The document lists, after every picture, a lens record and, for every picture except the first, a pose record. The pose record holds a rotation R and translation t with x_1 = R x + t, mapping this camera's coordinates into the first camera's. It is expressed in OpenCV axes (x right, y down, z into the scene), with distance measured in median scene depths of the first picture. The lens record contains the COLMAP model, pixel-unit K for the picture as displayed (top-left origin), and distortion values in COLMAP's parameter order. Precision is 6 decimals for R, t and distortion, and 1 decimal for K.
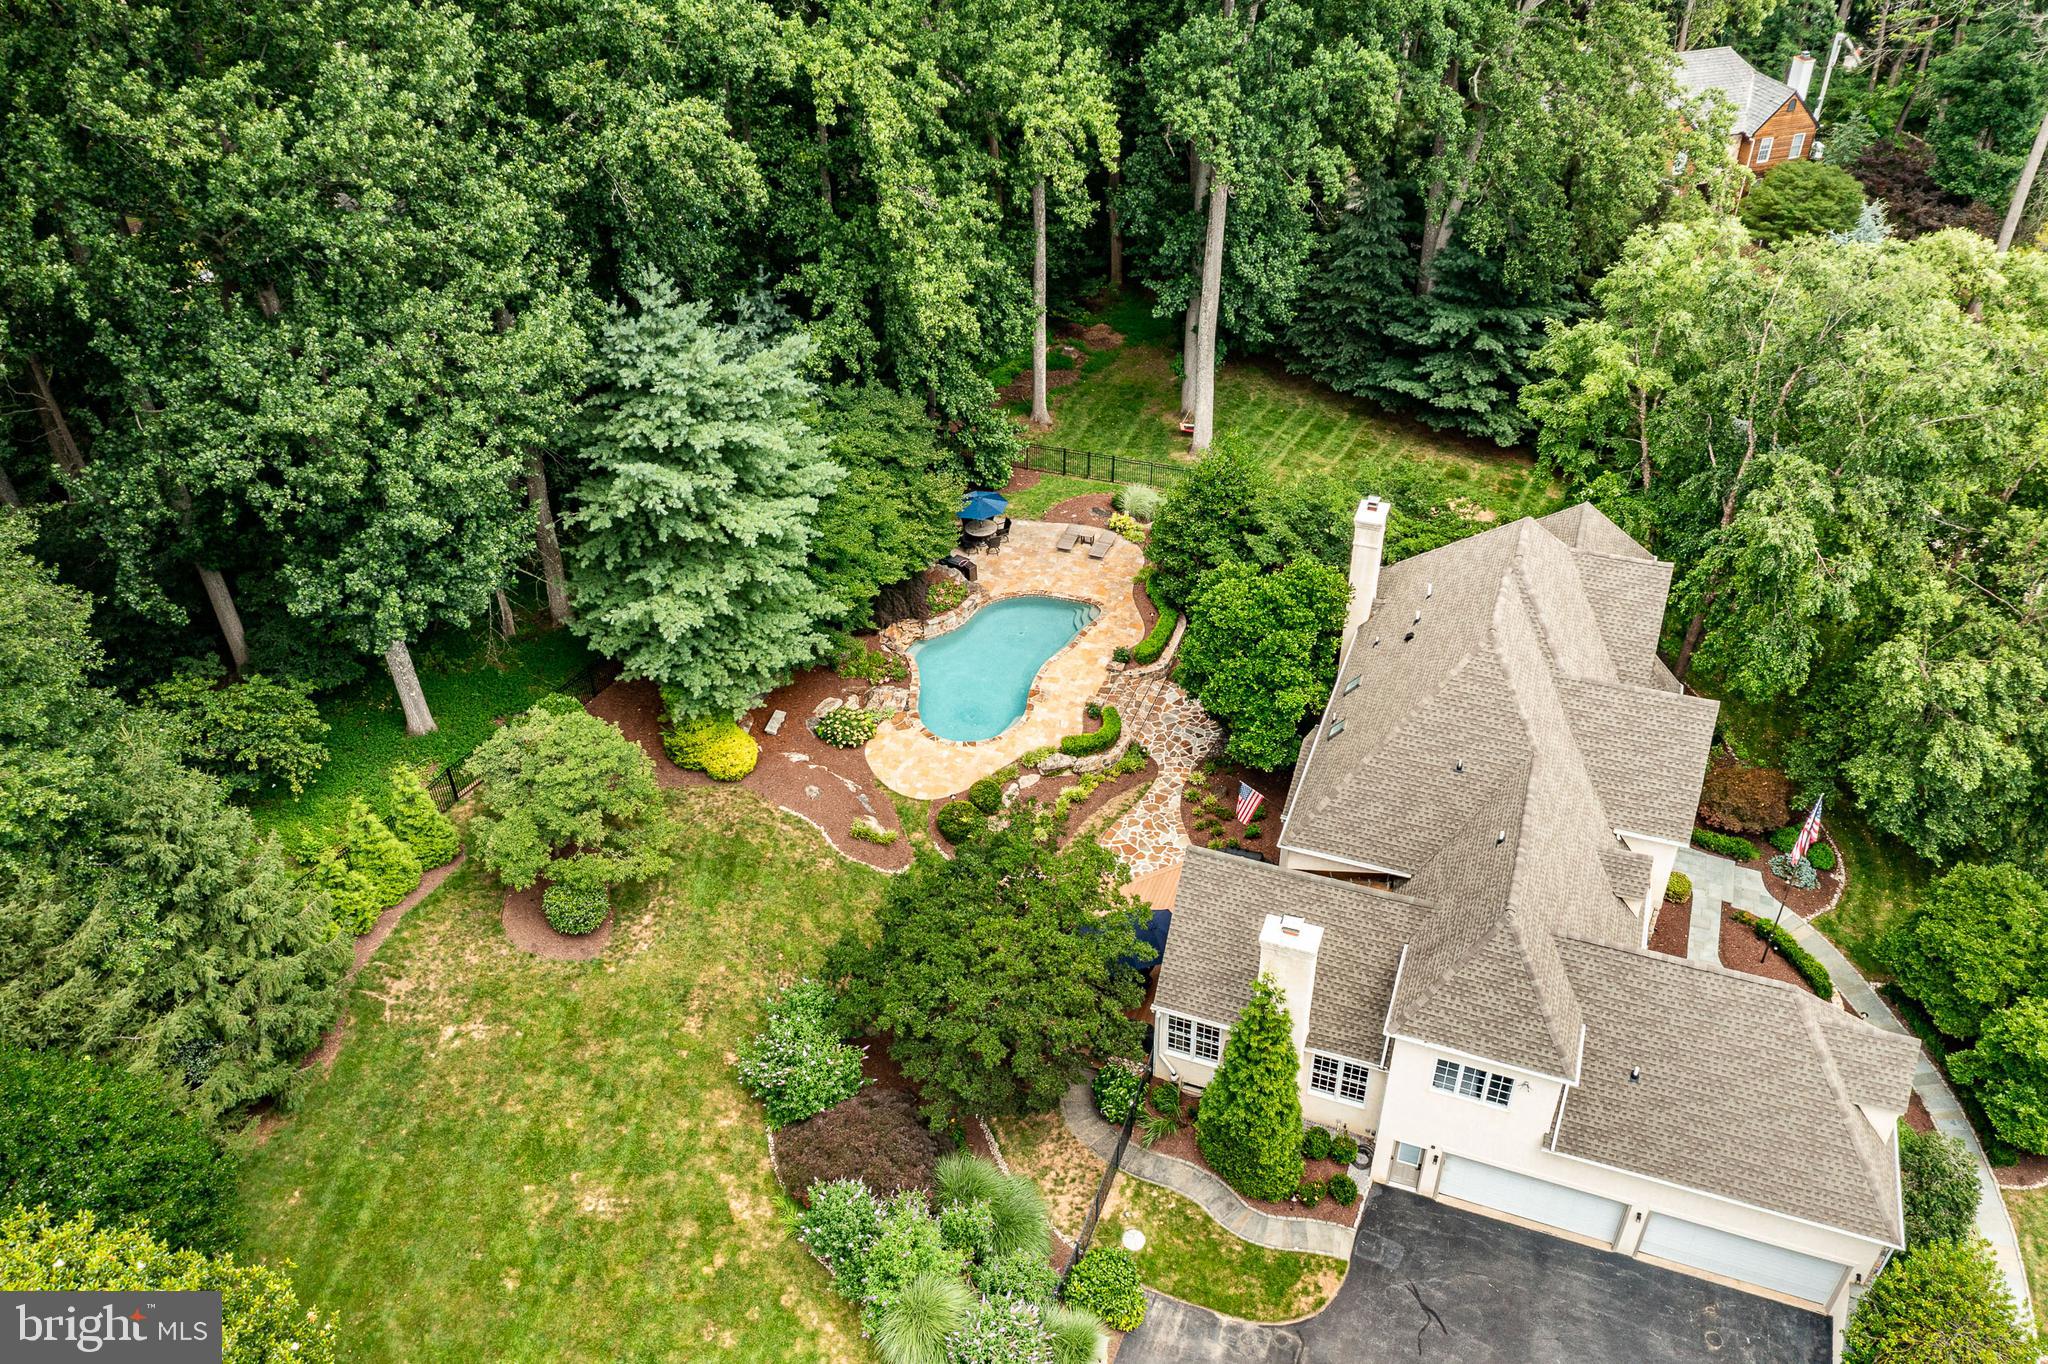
lens RADIAL K [[1622.6, 0, 1024.0], [0, 1622.6, 682.0], [0, 0, 1]] dist [-0.011491, 0.012207]
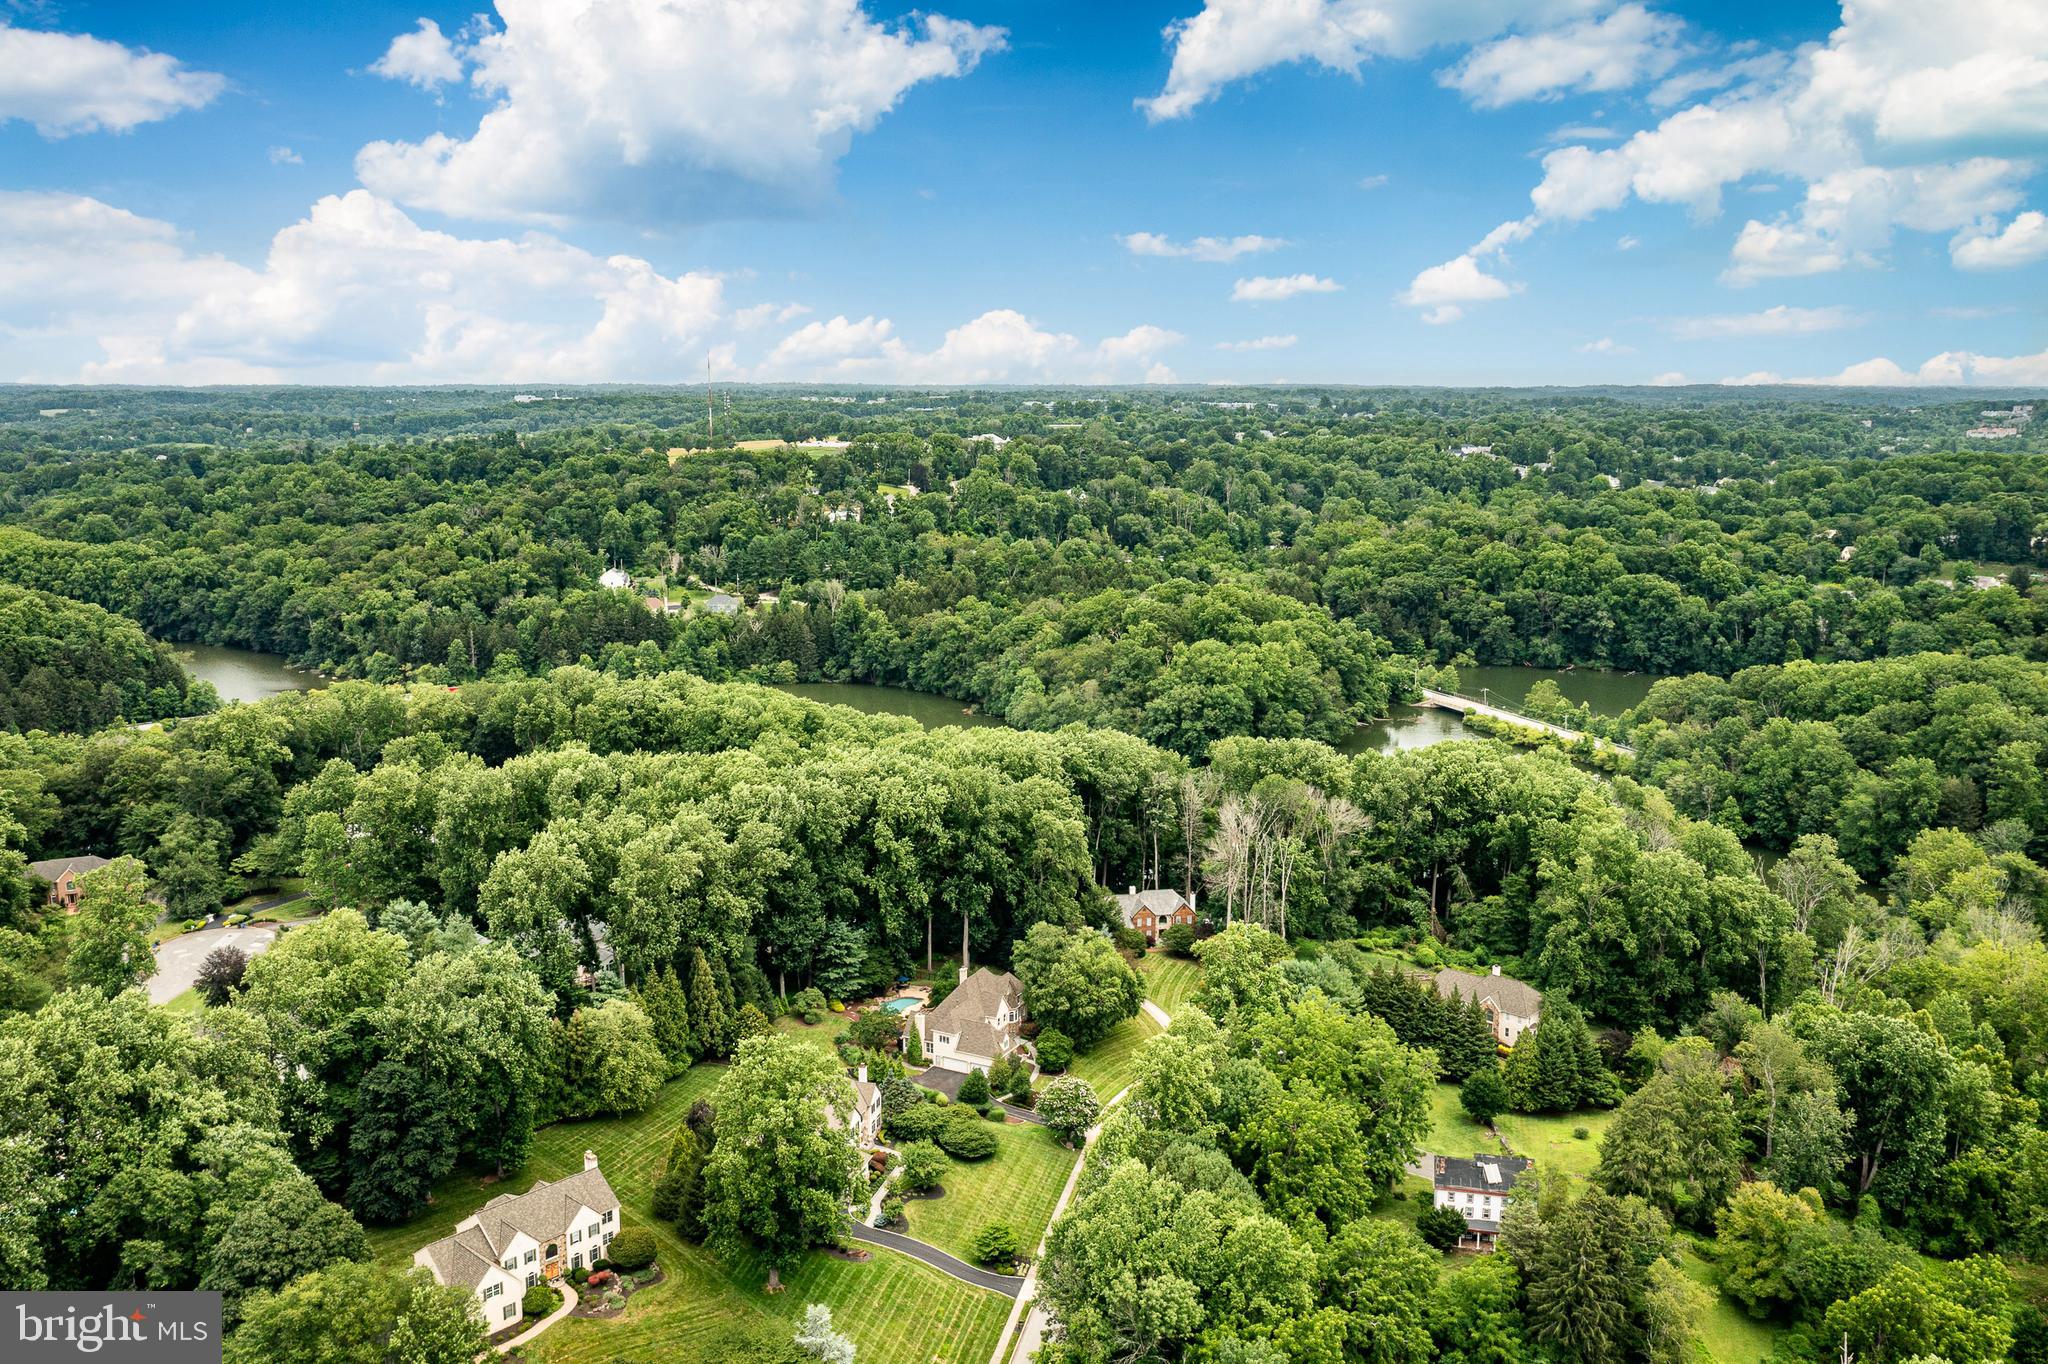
lens RADIAL K [[1622.6, 0, 1024.0], [0, 1622.6, 682.0], [0, 0, 1]] dist [-0.011491, 0.012207]
pose [[0.992226, 0.042512, -0.116963, 1.051304], [-0.090965, 0.889133, -0.448517, 1.511078], [0.084928, 0.455669, 0.886088, -4.373317]]
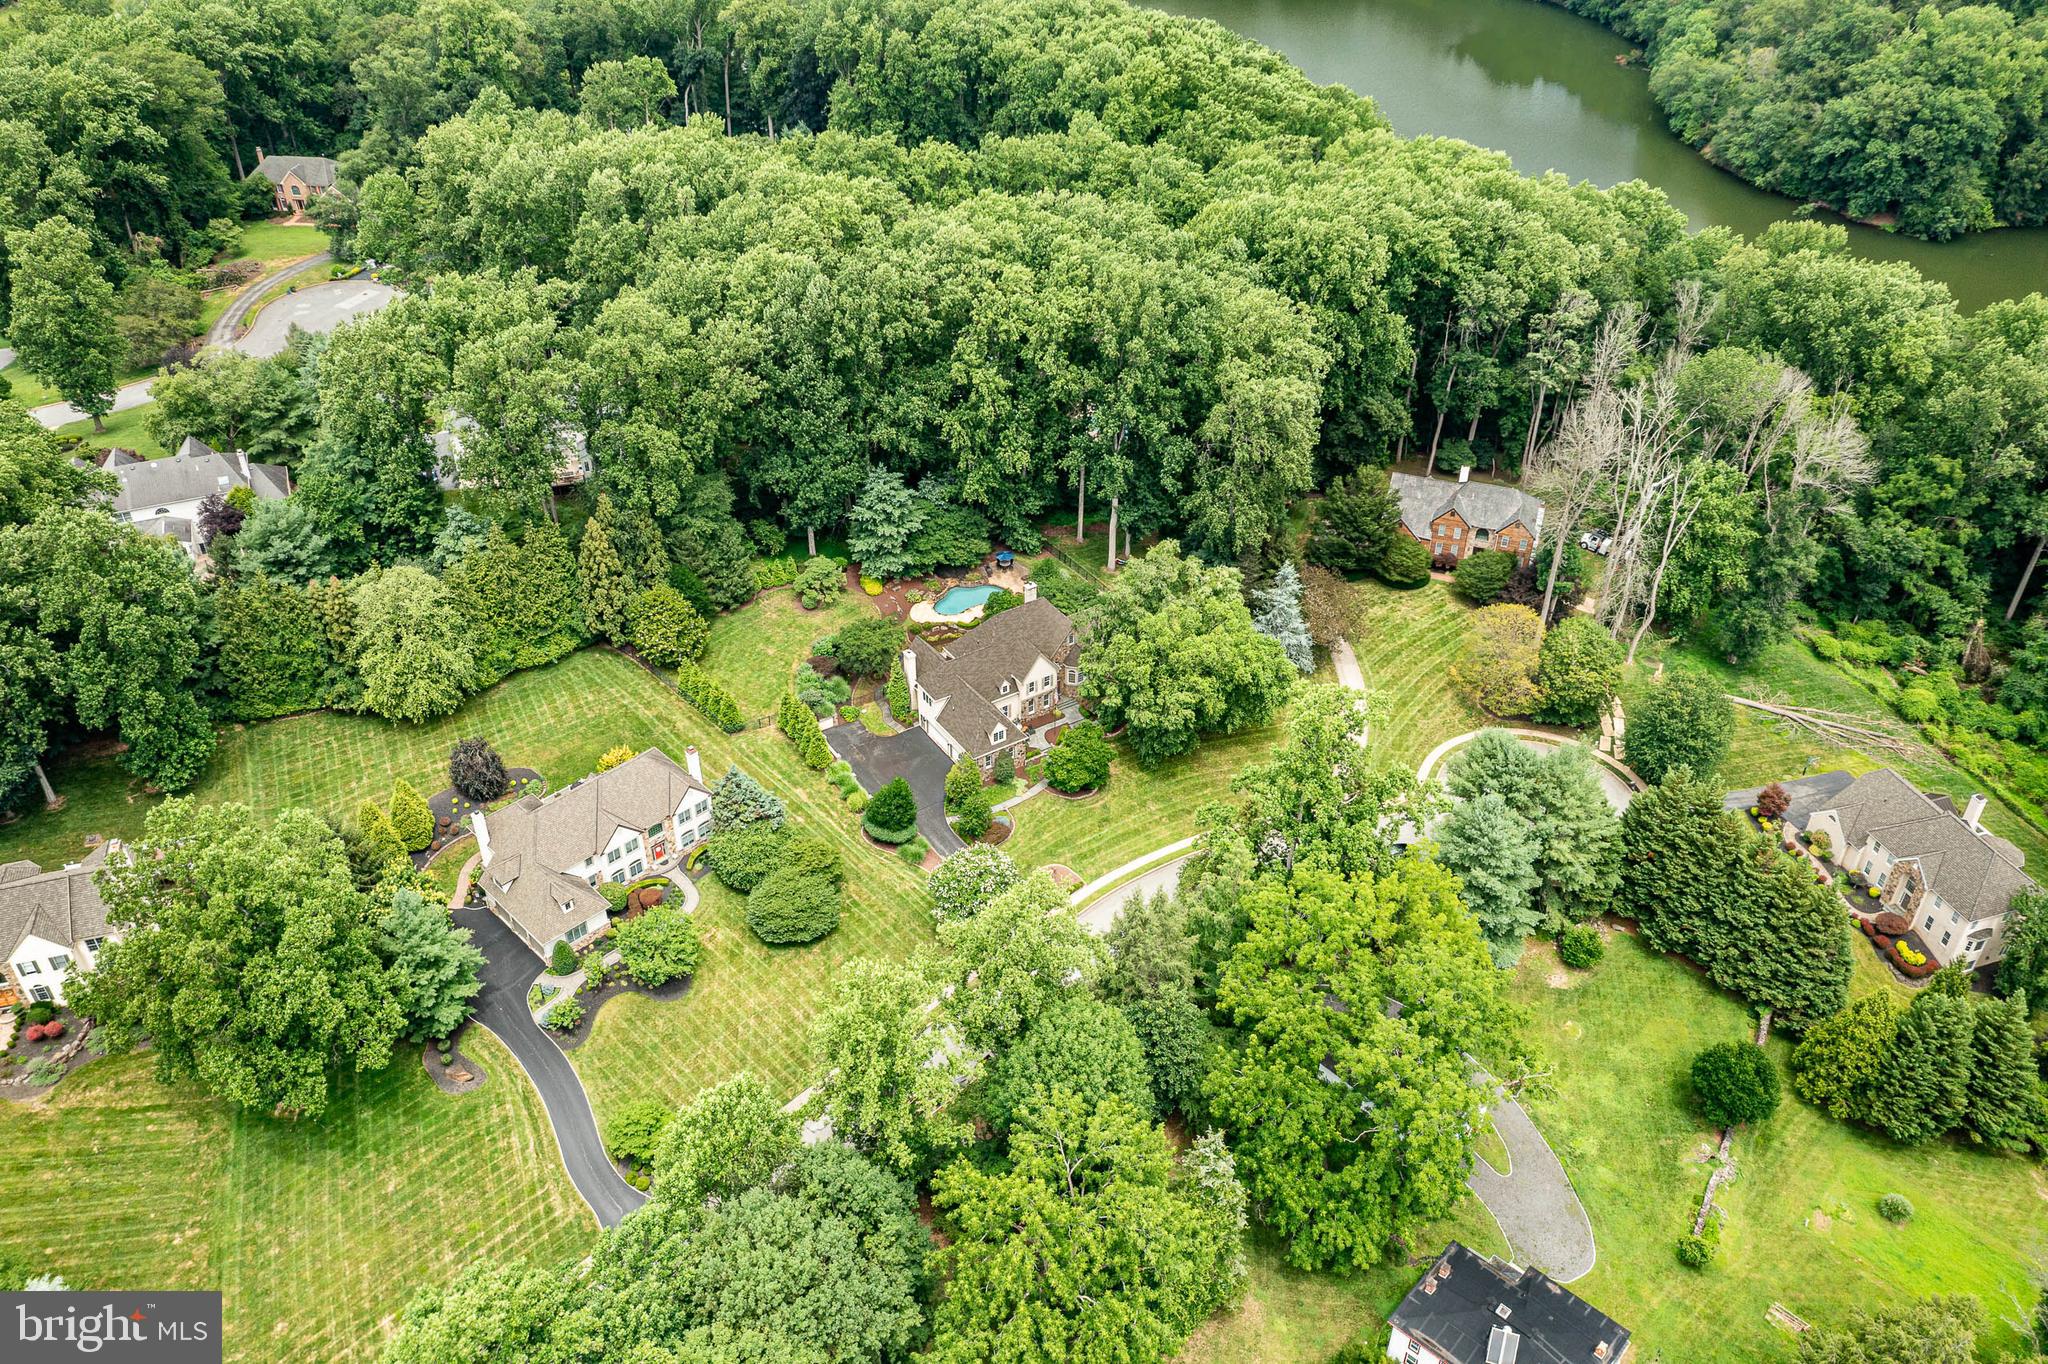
lens RADIAL K [[1605.2, 0, 1026.1], [0, 1605.2, 668.0], [0, 0, 1]] dist [-0.005334, 0.001770]
pose [[0.804686, 0.365550, -0.467818, 2.025151], [-0.376536, 0.923449, 0.073905, -0.206138], [0.459023, 0.116680, 0.880729, -2.197603]]
